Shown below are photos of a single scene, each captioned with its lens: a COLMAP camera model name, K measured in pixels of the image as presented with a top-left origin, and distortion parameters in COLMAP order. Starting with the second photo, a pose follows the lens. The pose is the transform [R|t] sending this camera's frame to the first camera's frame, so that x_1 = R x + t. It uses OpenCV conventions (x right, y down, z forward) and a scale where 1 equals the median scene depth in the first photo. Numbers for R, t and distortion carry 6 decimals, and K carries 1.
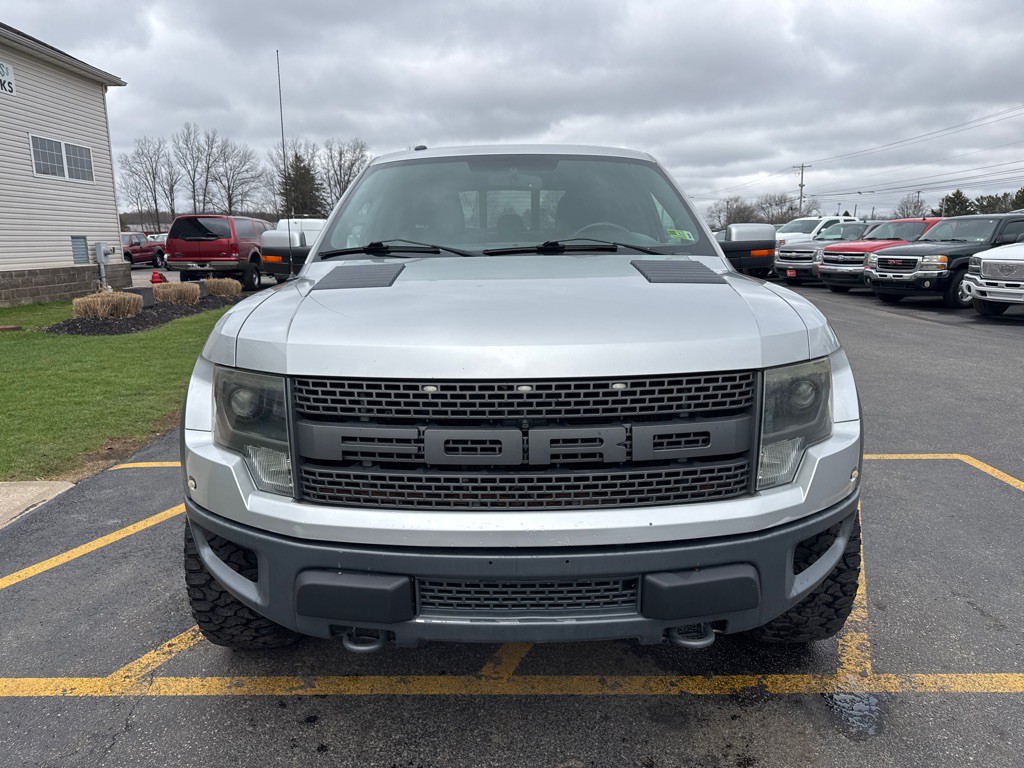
lens RADIAL K [[711.4, 0, 508.9], [0, 711.4, 384.9], [0, 0, 1]] dist [0.006319, -0.013990]
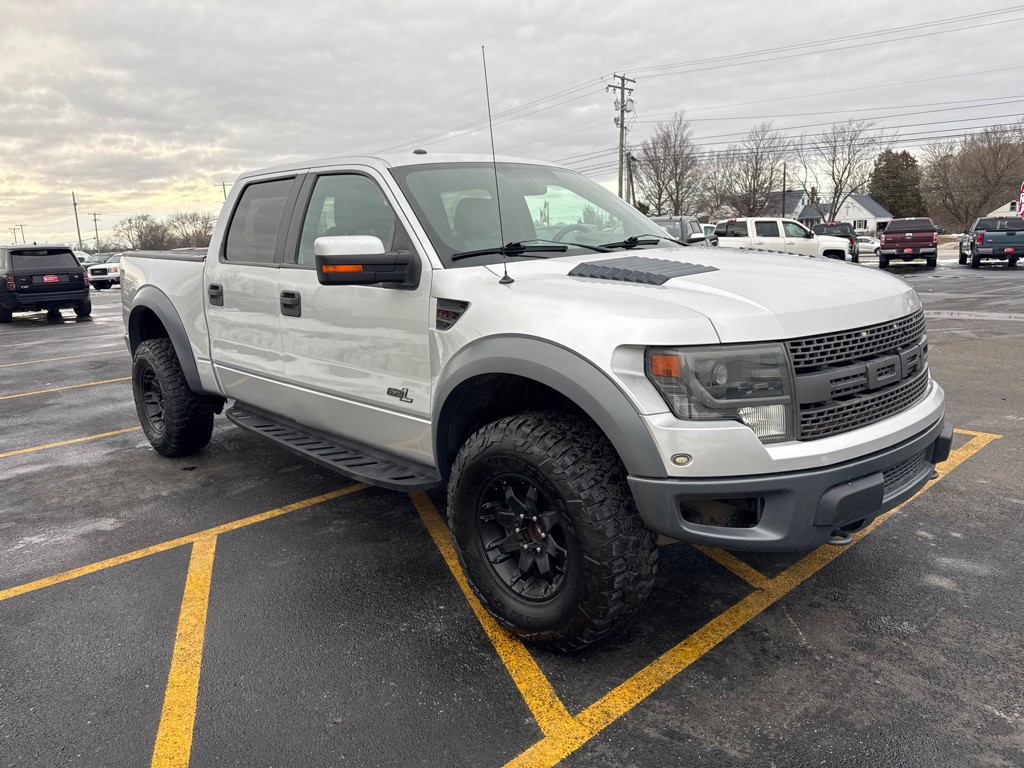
lens RADIAL K [[719.7, 0, 509.3], [0, 719.7, 394.6], [0, 0, 1]] dist [0.008617, -0.004287]
pose [[0.729483, -0.160264, 0.664959, -1.503918], [0.169748, 0.984168, 0.050979, -0.065074], [-0.662601, 0.075687, 0.745138, 0.409295]]
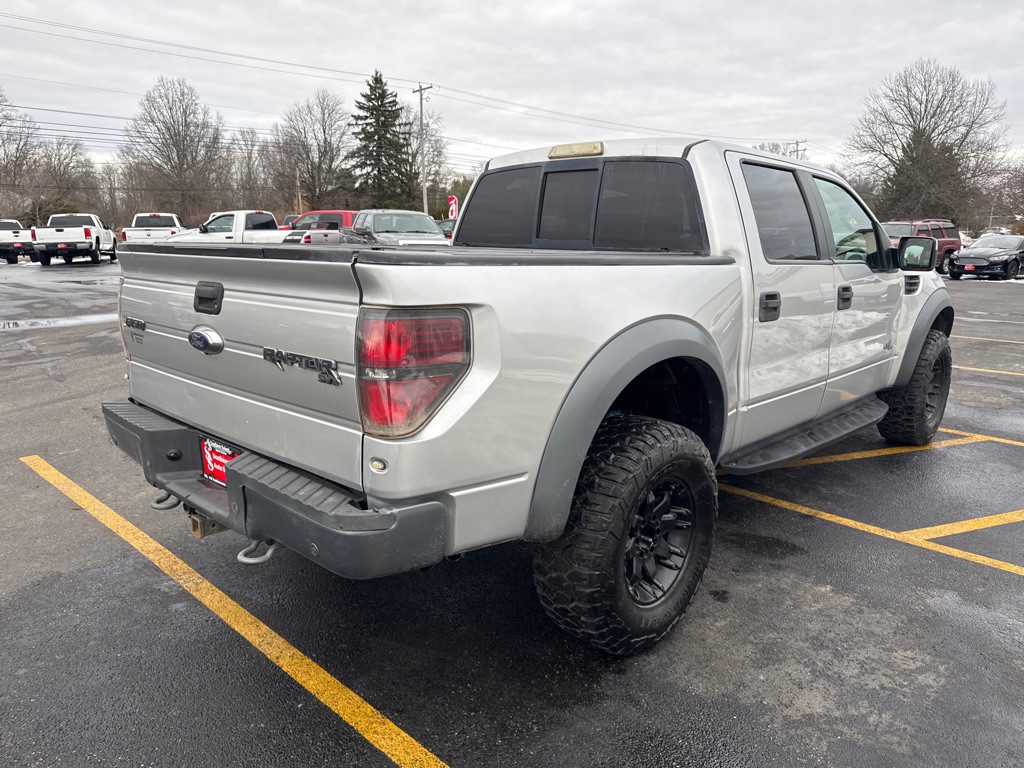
lens RADIAL K [[720.9, 0, 507.0], [0, 720.9, 389.9], [0, 0, 1]] dist [0.004723, -0.001473]
pose [[-0.715556, -0.150535, 0.682143, -1.344518], [0.138912, 0.926340, 0.350140, -0.975516], [-0.684604, 0.345302, -0.641937, 4.561320]]
